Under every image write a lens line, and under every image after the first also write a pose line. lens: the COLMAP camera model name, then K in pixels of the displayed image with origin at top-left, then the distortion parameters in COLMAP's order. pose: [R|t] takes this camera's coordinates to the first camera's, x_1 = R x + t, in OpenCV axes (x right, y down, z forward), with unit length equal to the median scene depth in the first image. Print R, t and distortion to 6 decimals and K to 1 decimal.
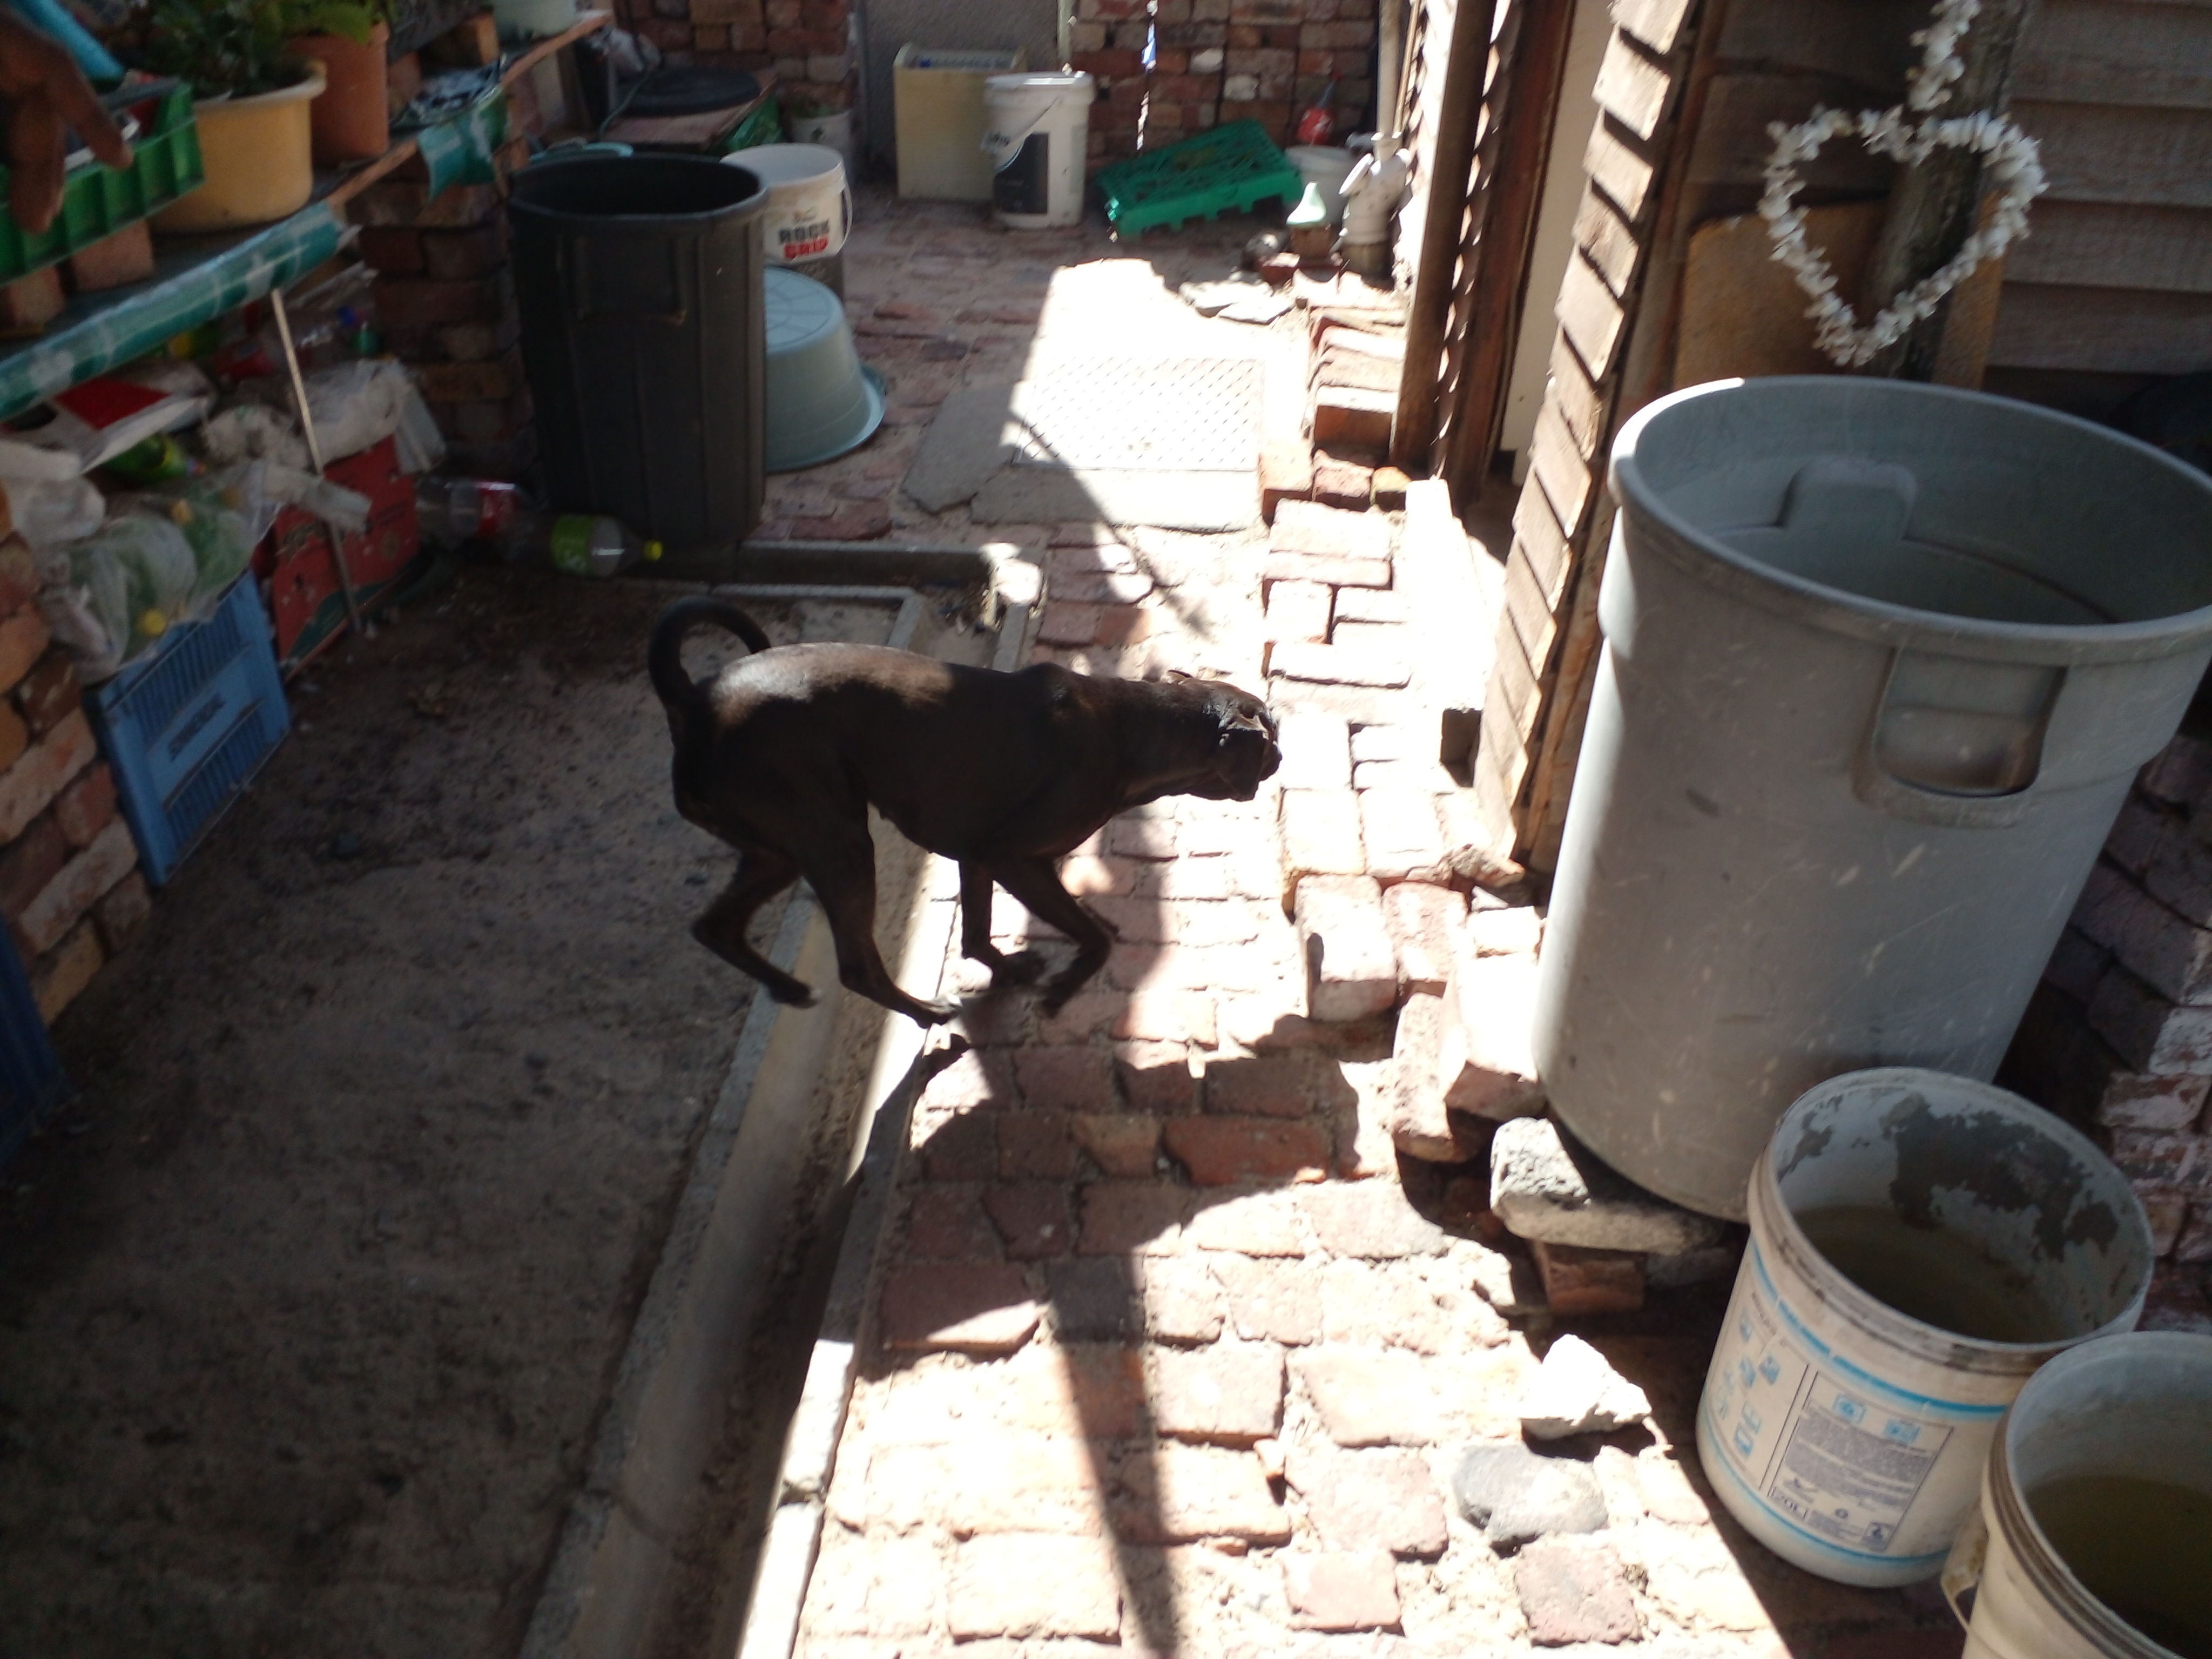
lens RADIAL K [[1695.5, 0, 1106.0], [0, 1695.5, 829.5], [0, 0, 1]] dist [-0.000160, -0.002814]
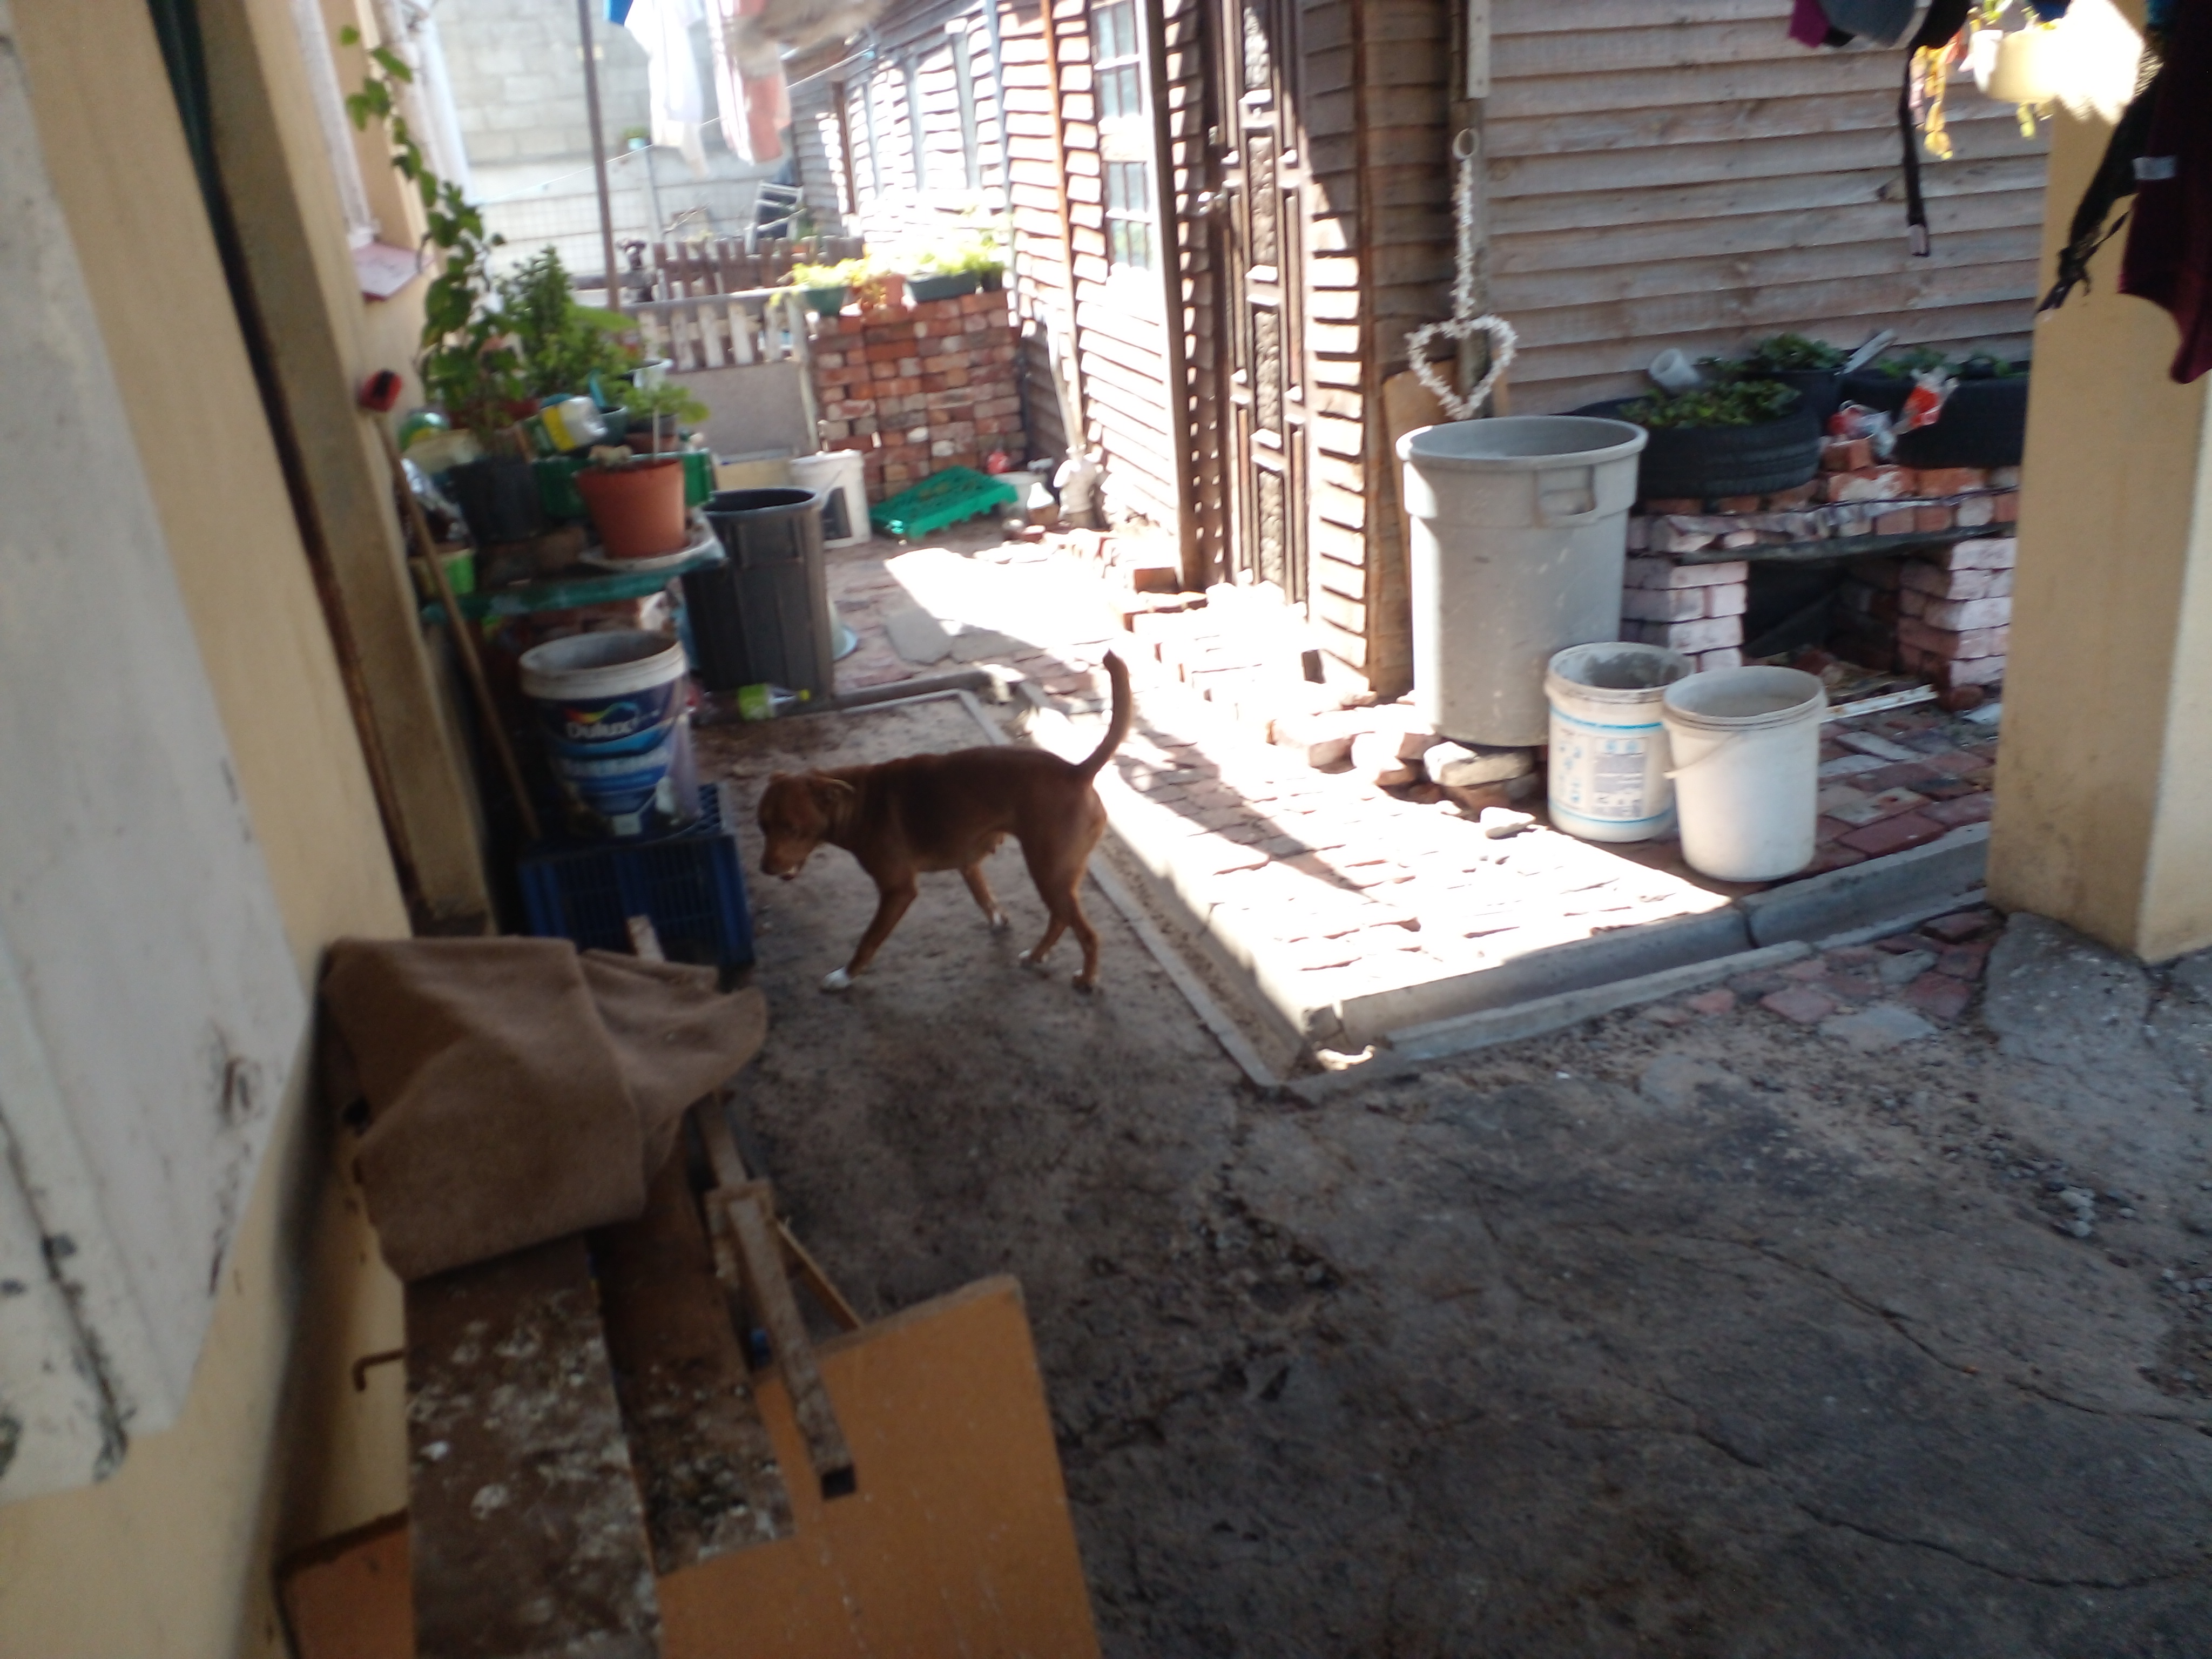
lens RADIAL K [[1585.9, 0, 1106.0], [0, 1585.9, 829.5], [0, 0, 1]] dist [-0.006829, -0.034053]
pose [[0.936465, -0.203922, 0.285391, -0.451828], [0.262057, 0.947577, -0.182821, 0.315057], [-0.233149, 0.245994, 0.940813, -0.485236]]
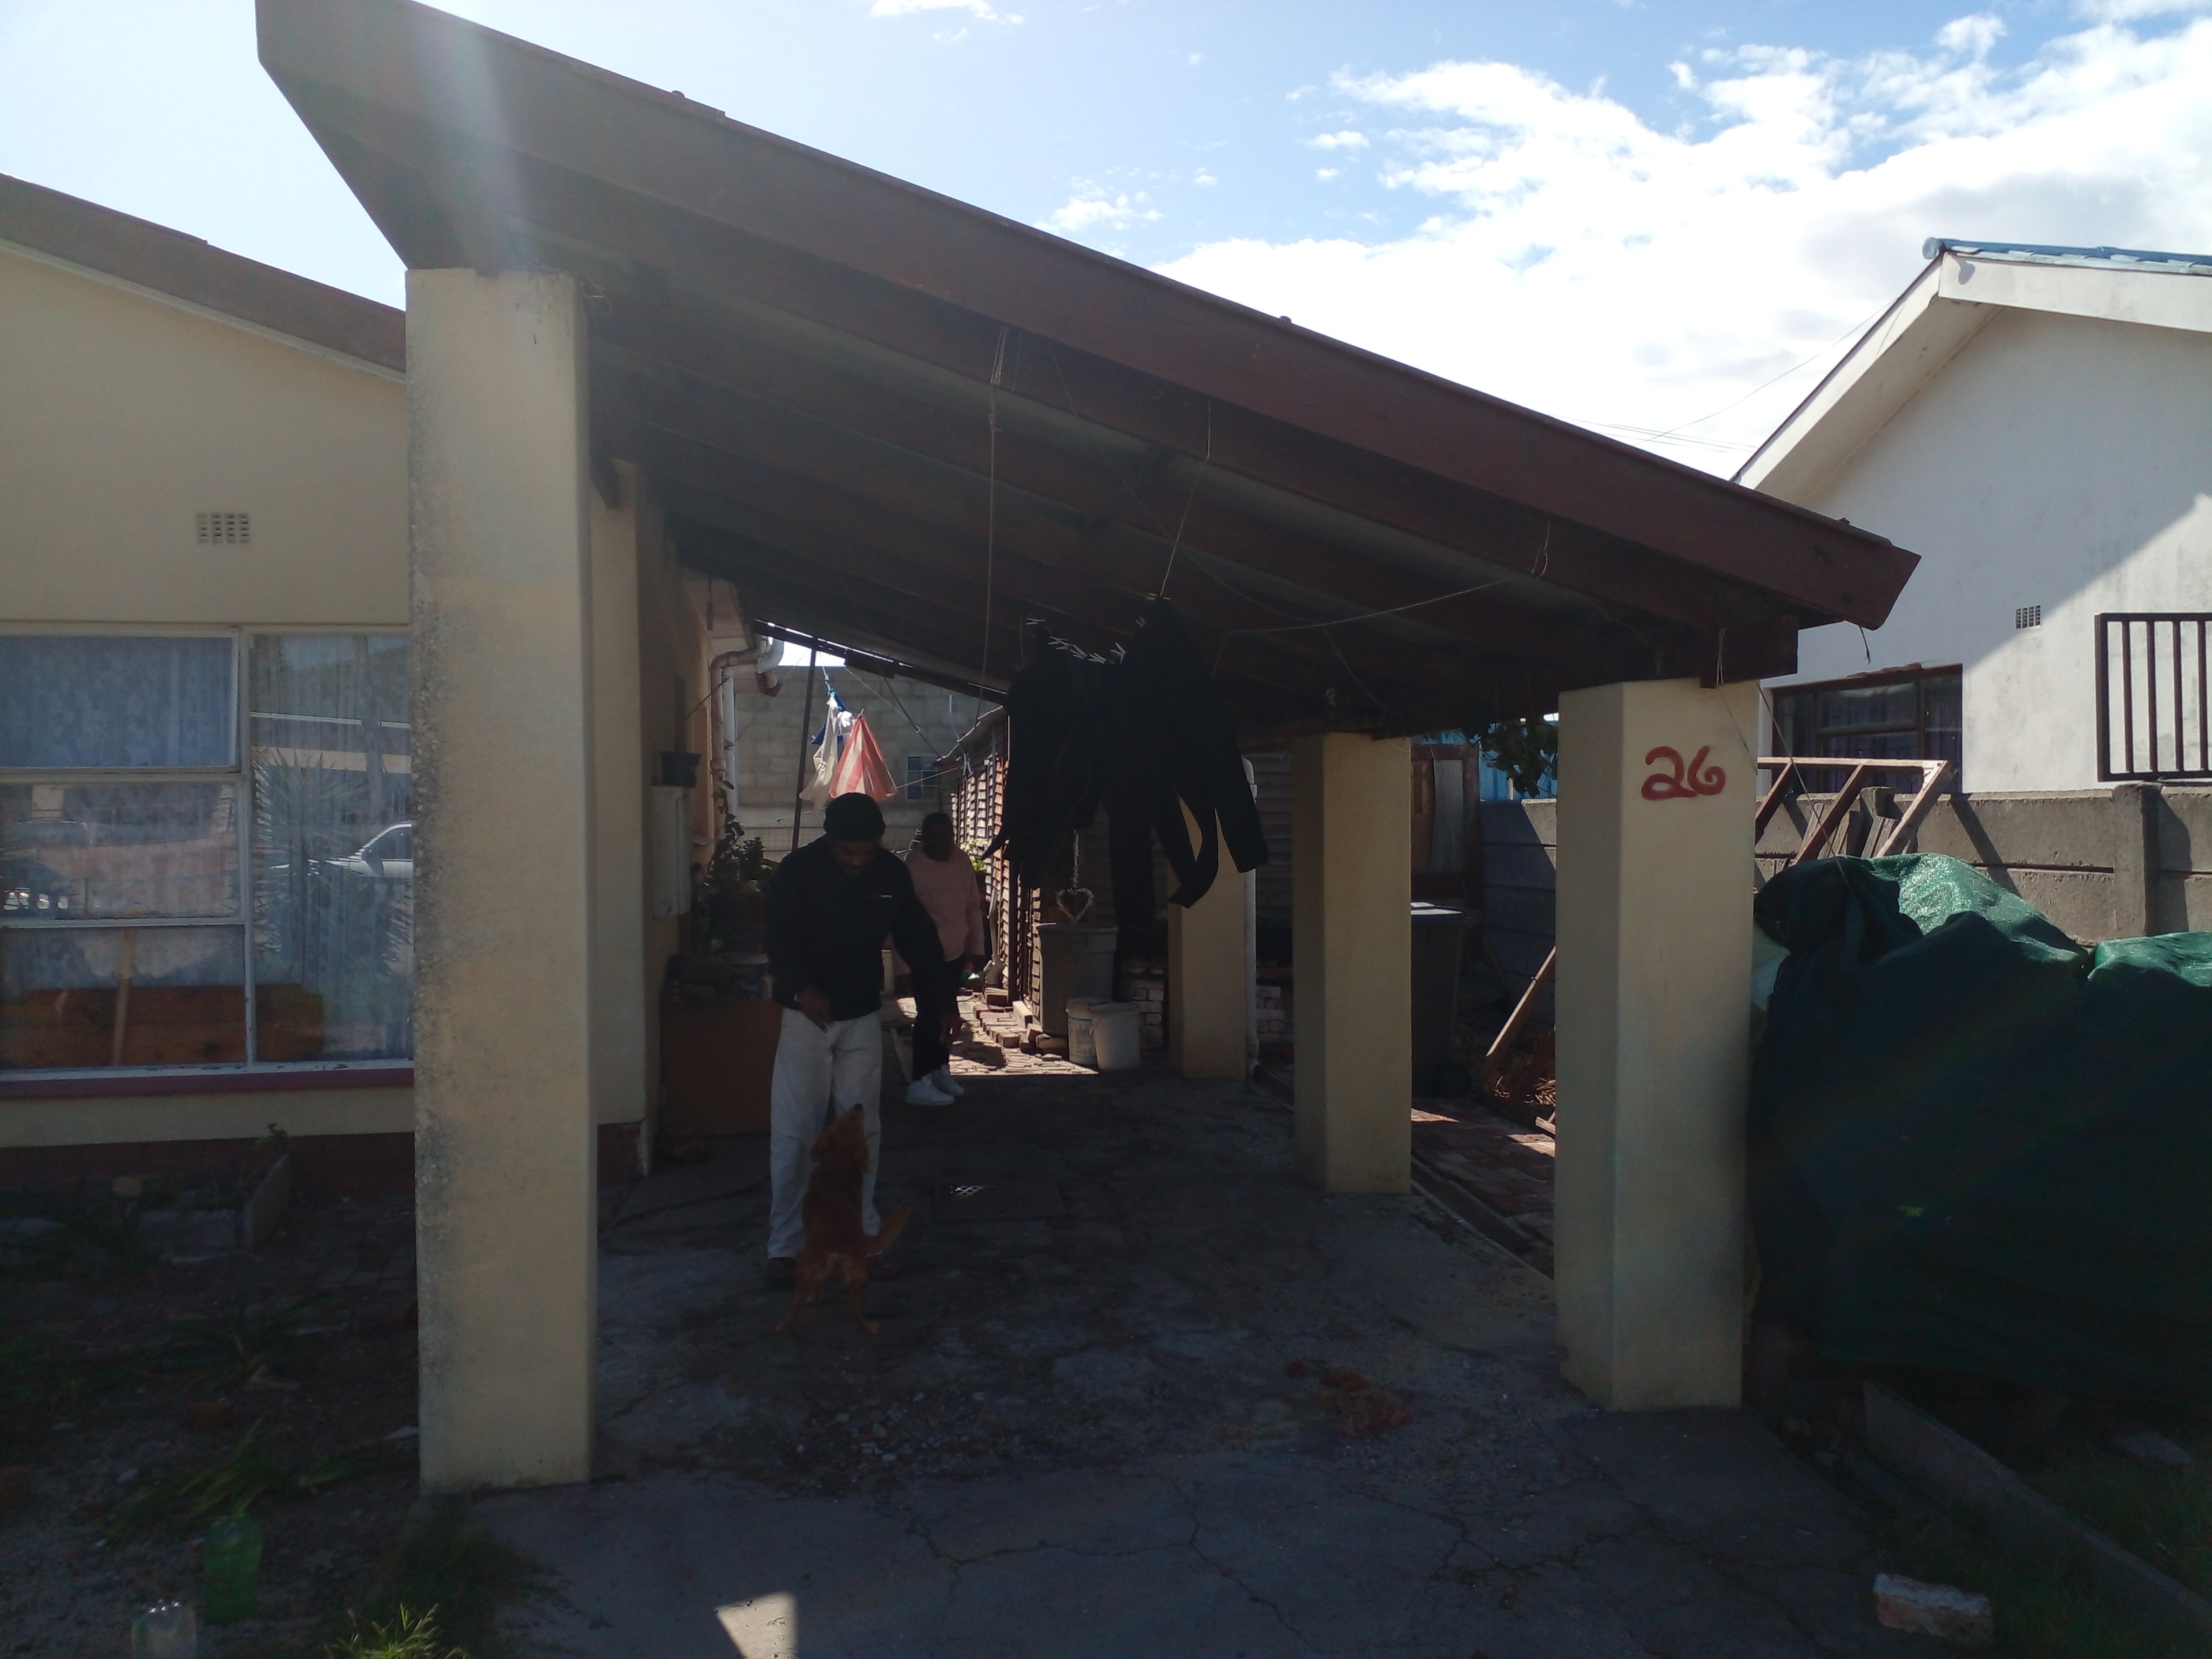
lens RADIAL K [[1585.9, 0, 1106.0], [0, 1585.9, 829.5], [0, 0, 1]] dist [-0.006829, -0.034053]
pose [[0.976111, 0.001885, 0.217266, -0.427568], [0.124636, 0.814225, -0.567013, 1.640325], [-0.177972, 0.580547, 0.794539, -2.300058]]
